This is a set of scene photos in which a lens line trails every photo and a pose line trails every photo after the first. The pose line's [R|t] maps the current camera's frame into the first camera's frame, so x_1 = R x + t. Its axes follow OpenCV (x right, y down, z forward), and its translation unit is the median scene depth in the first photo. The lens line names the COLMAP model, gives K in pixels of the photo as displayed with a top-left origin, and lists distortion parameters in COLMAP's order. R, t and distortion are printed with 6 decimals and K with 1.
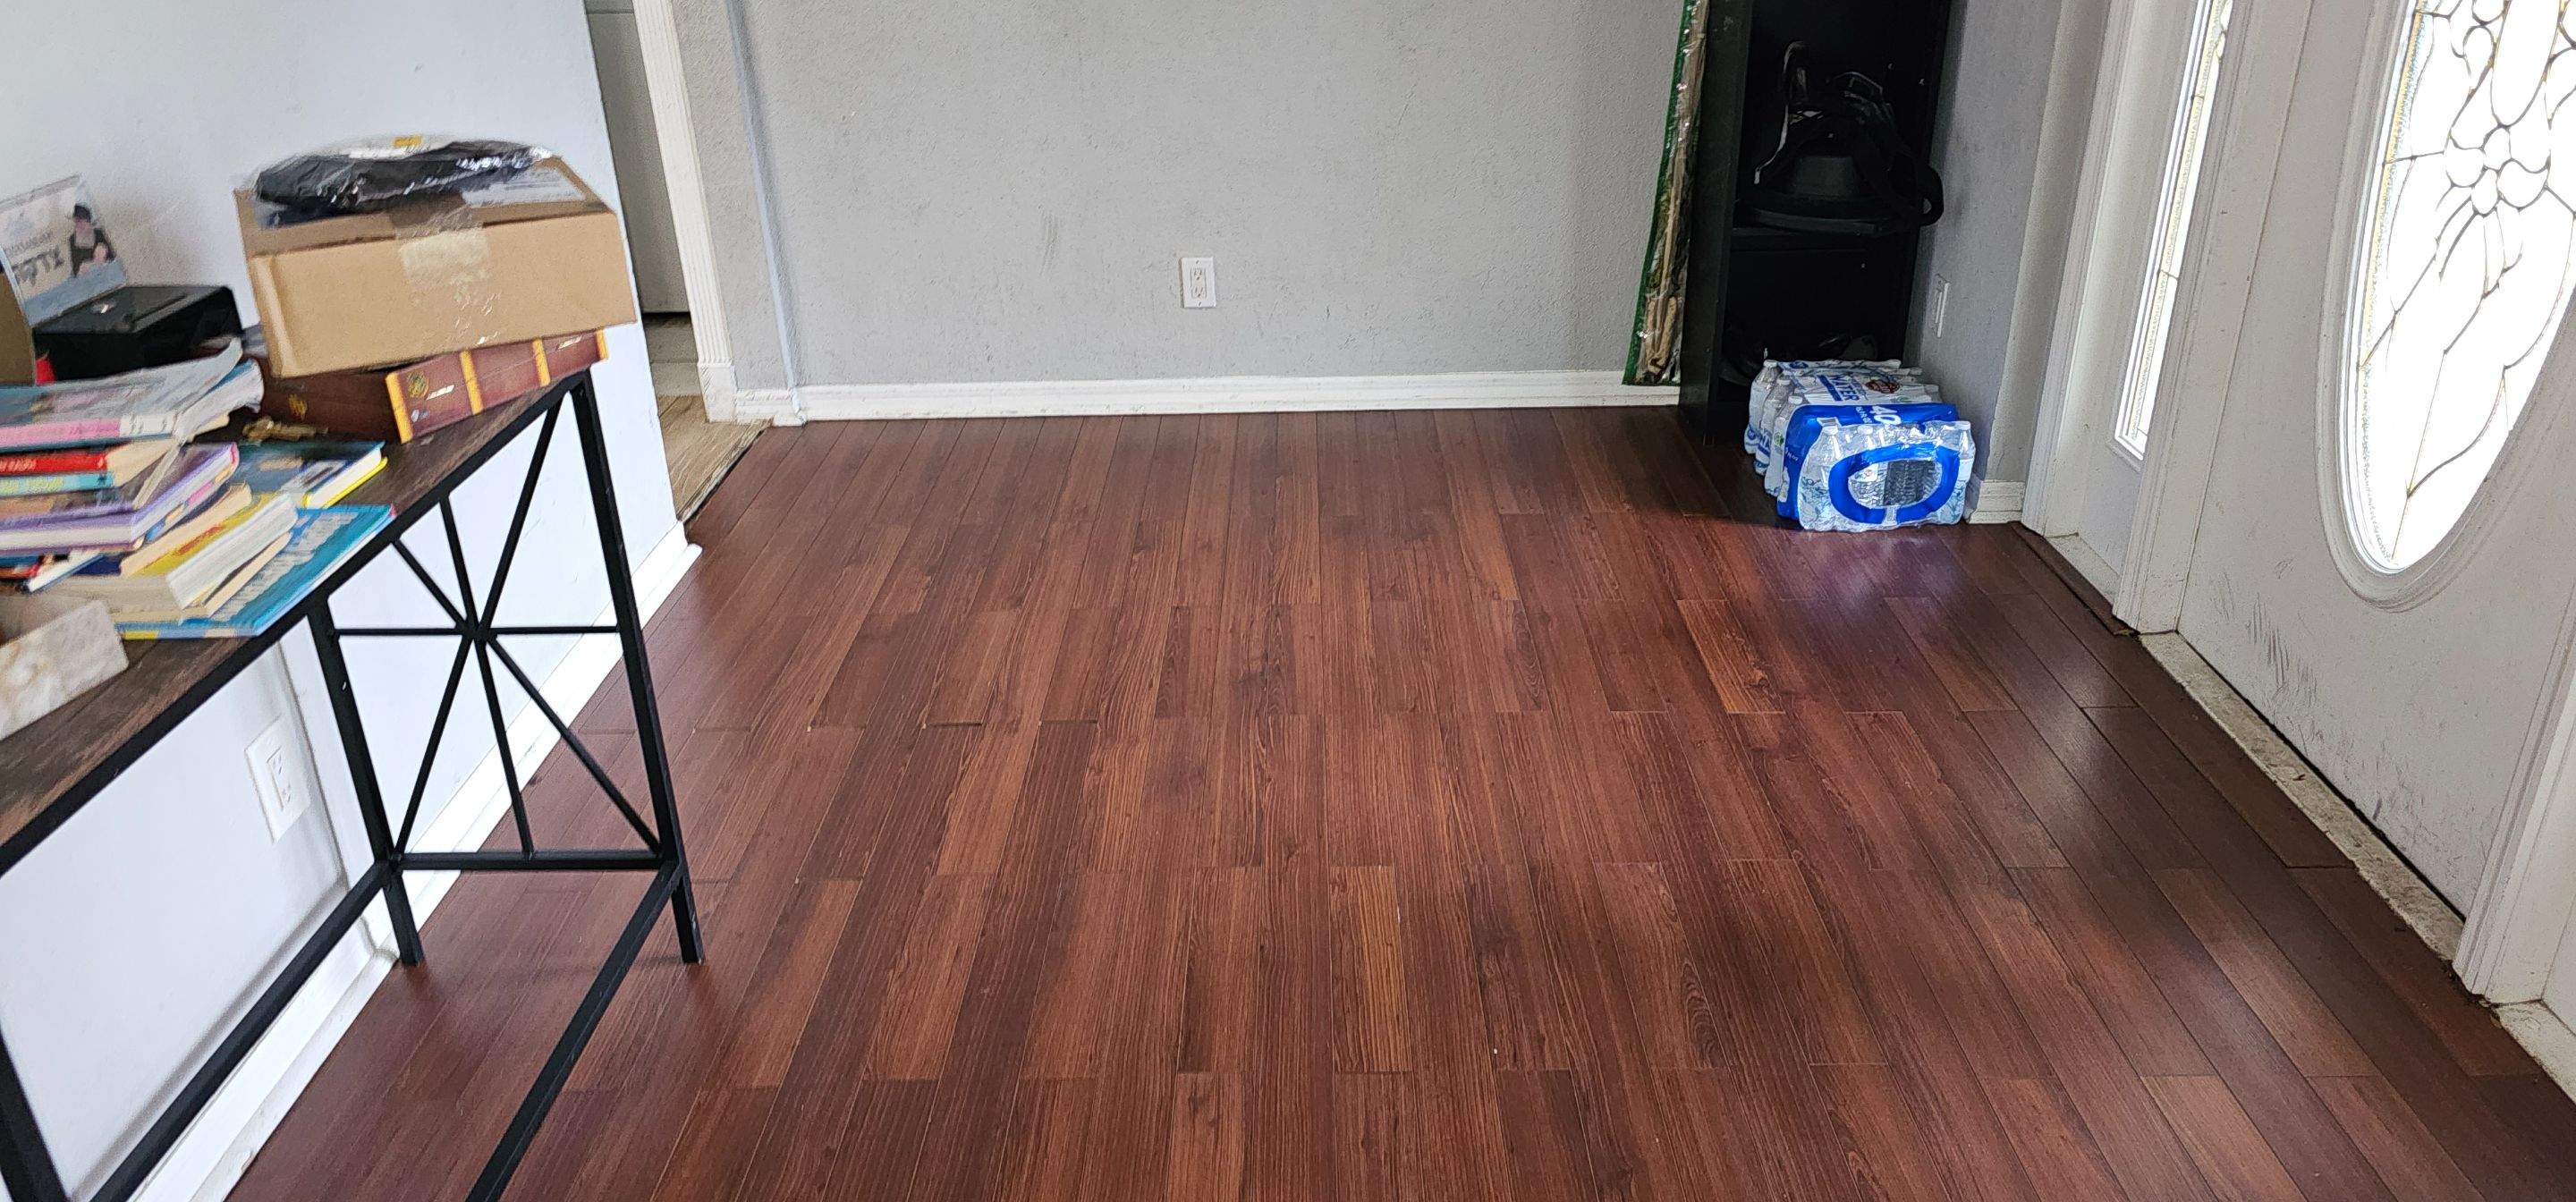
lens RADIAL K [[1702.9, 0, 1282.0], [0, 1702.9, 581.3], [0, 0, 1]] dist [0.068072, -0.082032]
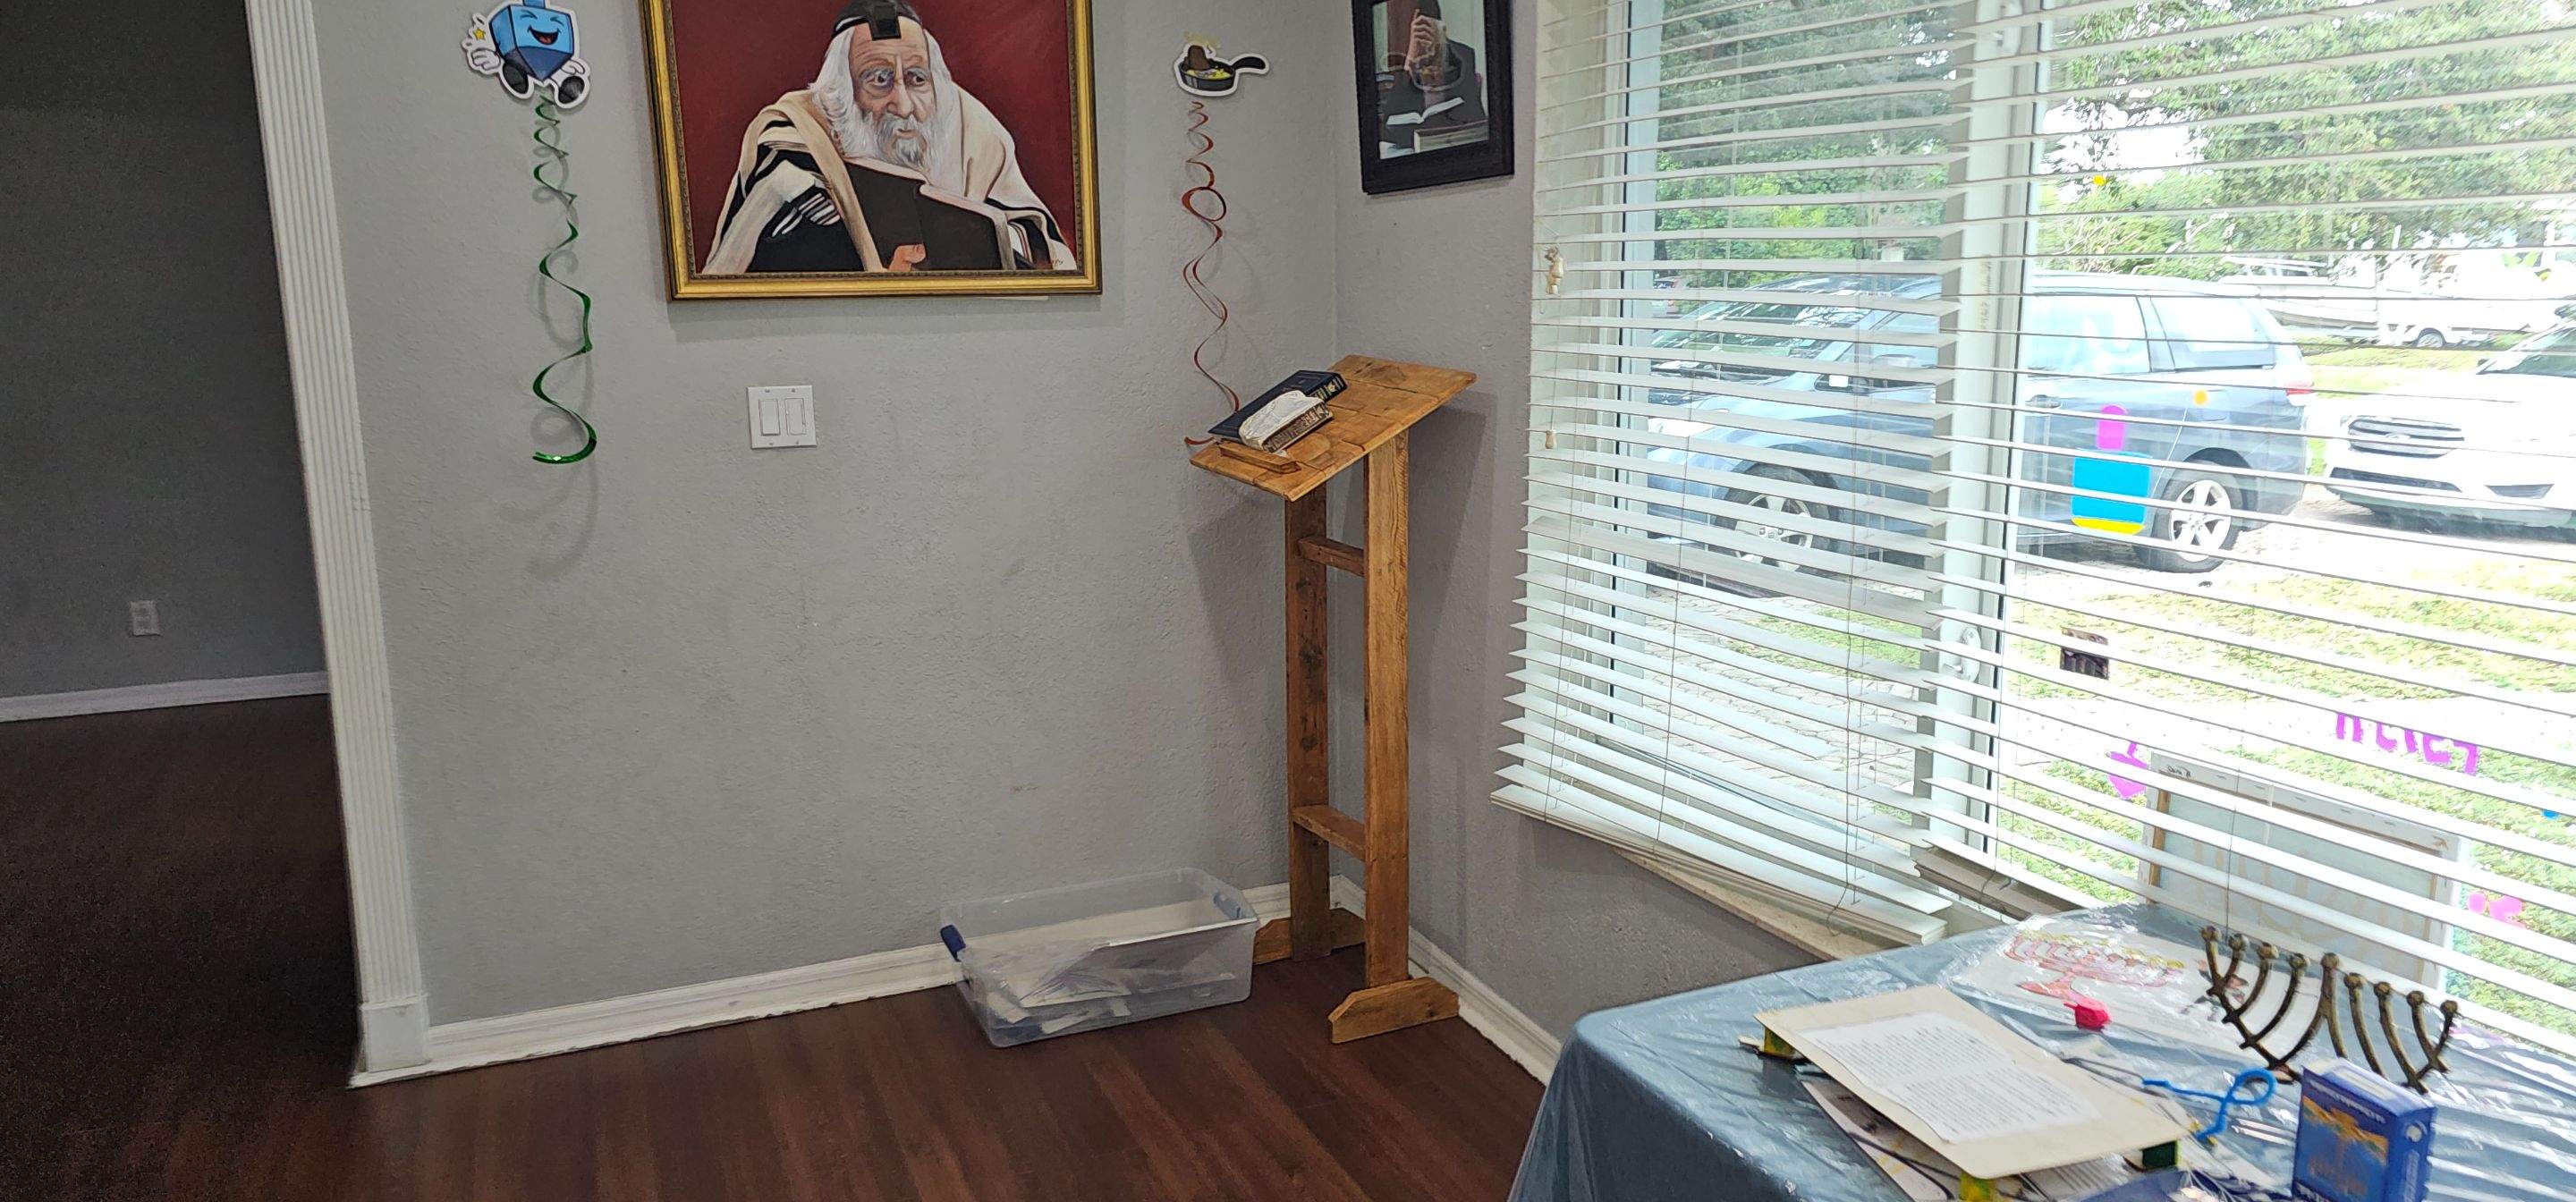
lens RADIAL K [[1689.4, 0, 1288.0], [0, 1689.4, 601.0], [0, 0, 1]] dist [0.086007, -0.087376]
pose [[0.914161, -0.066398, 0.399877, 0.276518], [0.172944, 0.956088, -0.236614, 0.355426], [-0.366607, 0.285459, 0.885501, -0.730483]]
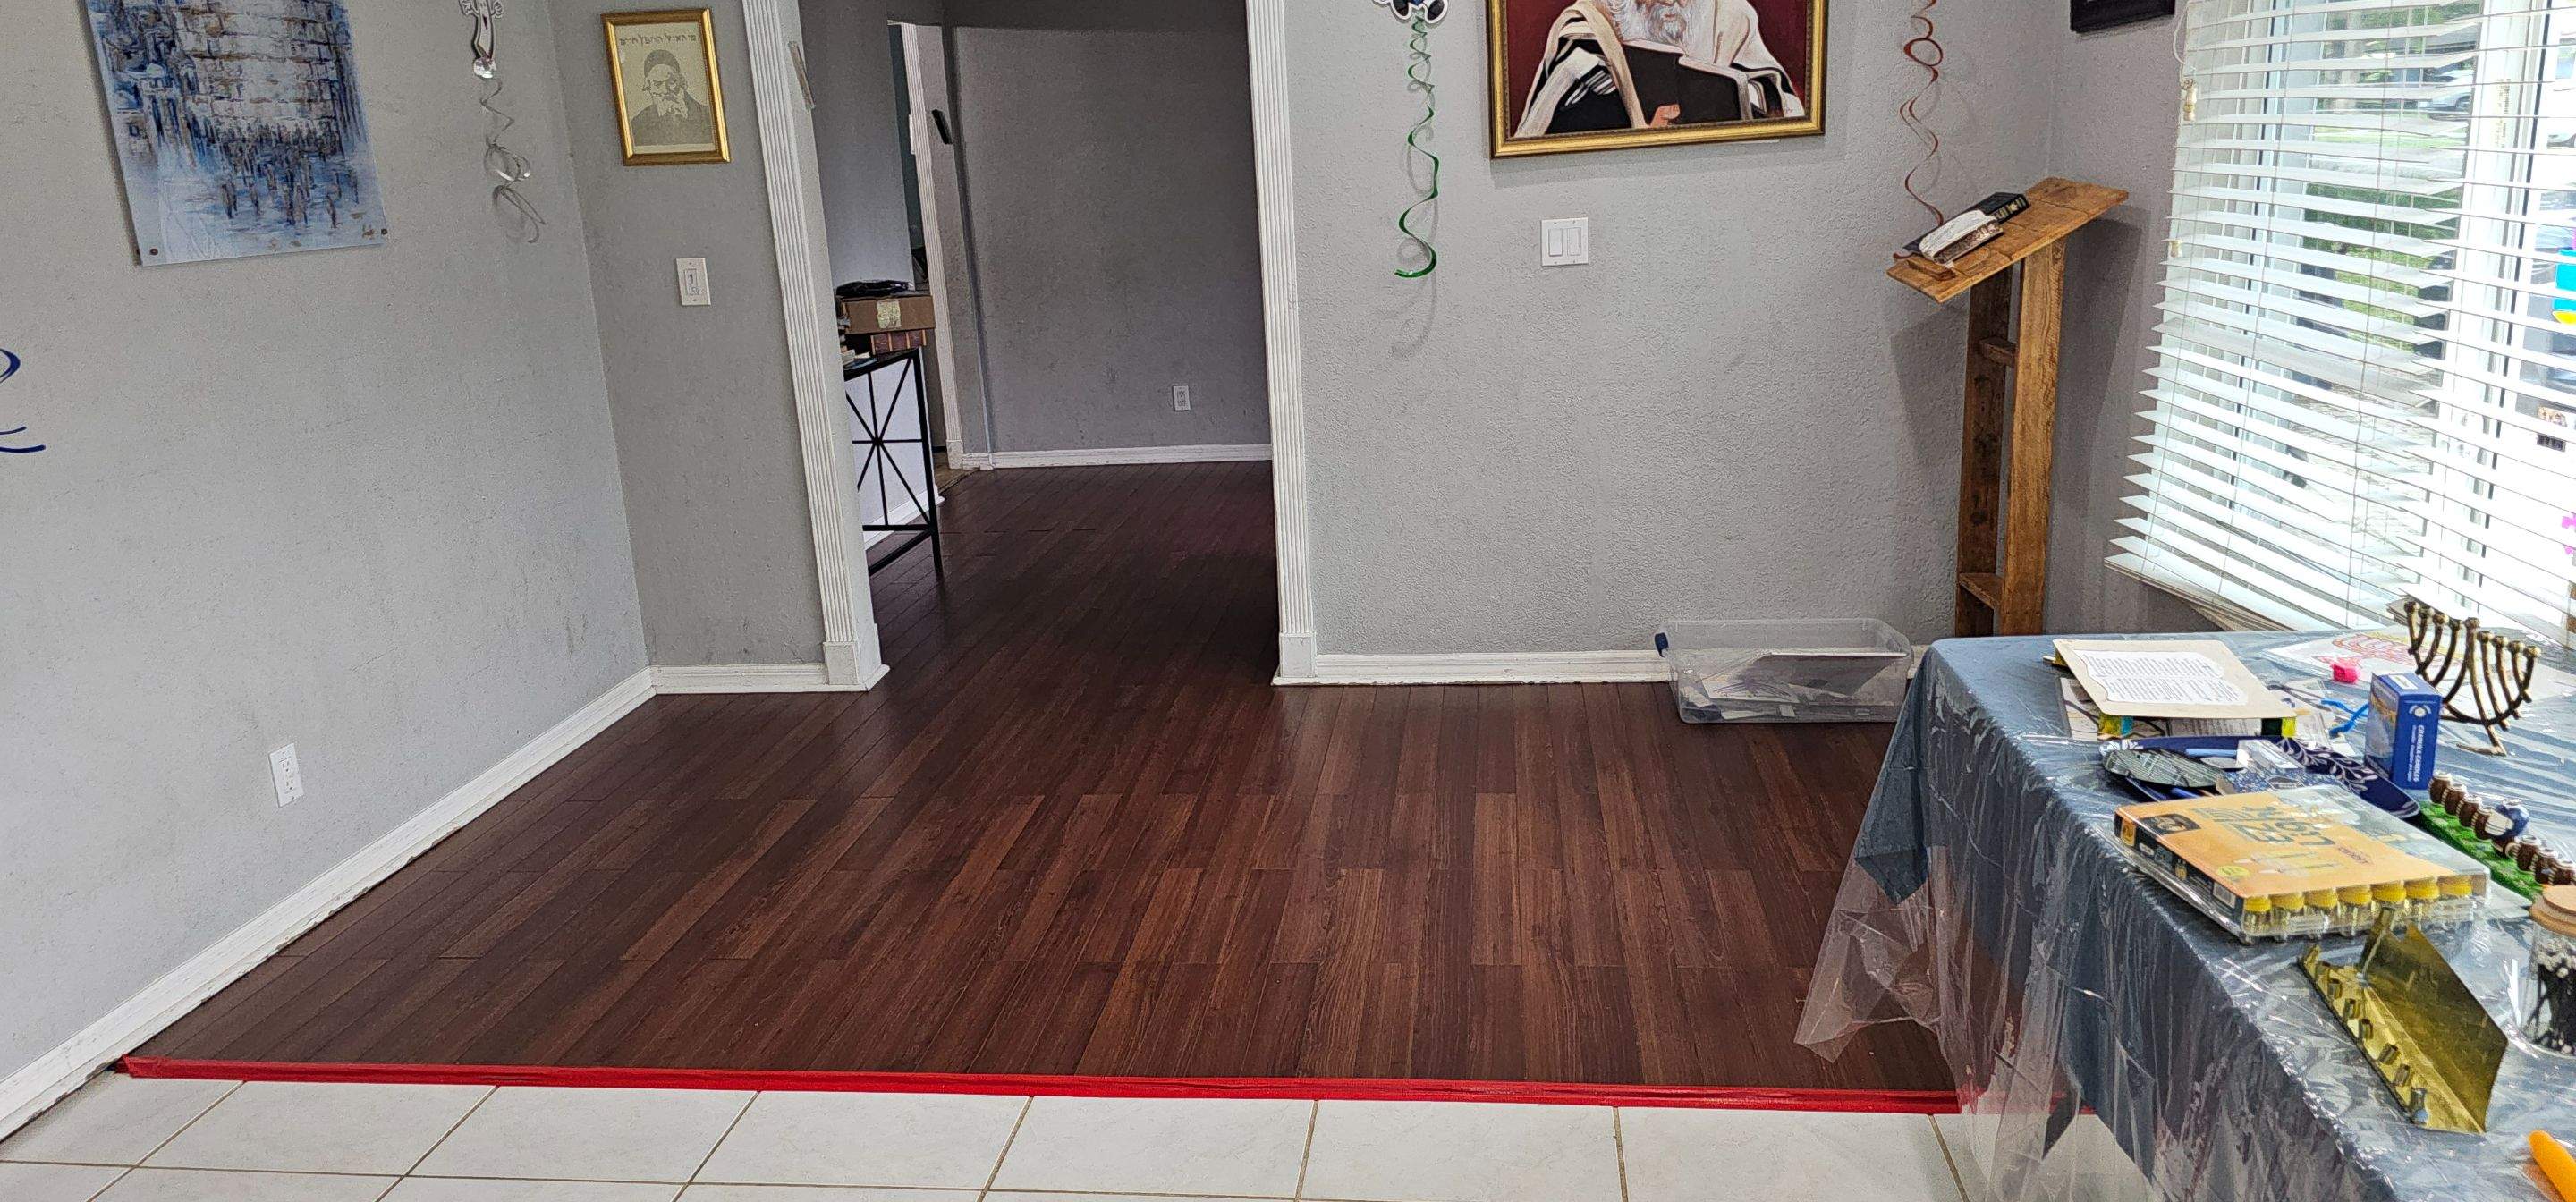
lens RADIAL K [[1702.9, 0, 1282.0], [0, 1702.9, 581.3], [0, 0, 1]] dist [0.068072, -0.082032]
pose [[0.992445, -0.007793, -0.122442, 0.344225], [-0.016928, 0.979738, -0.199568, 0.482514], [0.121516, 0.200133, 0.972204, -1.014918]]
